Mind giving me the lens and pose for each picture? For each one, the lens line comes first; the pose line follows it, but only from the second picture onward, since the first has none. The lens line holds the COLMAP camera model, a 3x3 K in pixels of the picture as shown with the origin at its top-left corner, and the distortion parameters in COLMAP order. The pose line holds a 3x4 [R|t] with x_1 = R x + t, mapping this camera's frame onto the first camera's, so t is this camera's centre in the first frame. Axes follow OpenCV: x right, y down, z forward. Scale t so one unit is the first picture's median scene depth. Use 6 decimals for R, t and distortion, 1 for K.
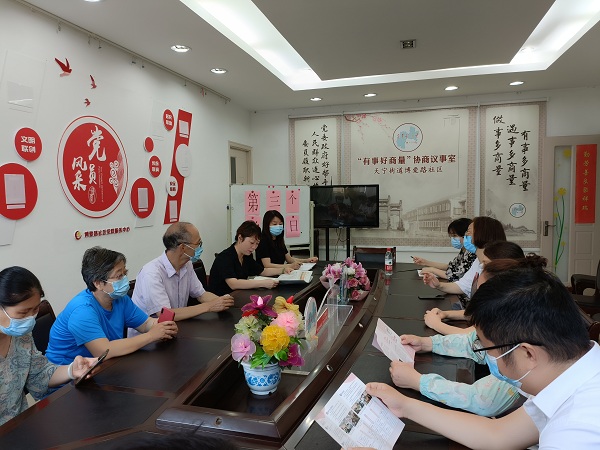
lens RADIAL K [[450.3, 0, 302.4], [0, 450.3, 213.8], [0, 0, 1]] dist [0.050695, -0.055676]
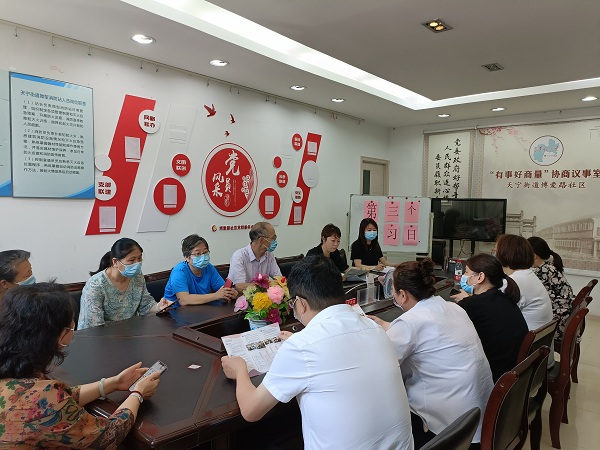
lens RADIAL K [[450.3, 0, 304.4], [0, 450.3, 214.2], [0, 0, 1]] dist [0.050695, -0.055676]
pose [[0.906984, 0.050851, -0.418084, 0.323434], [-0.056871, 0.998380, -0.001945, -0.009332], [0.417307, 0.025541, 0.908406, -0.146531]]
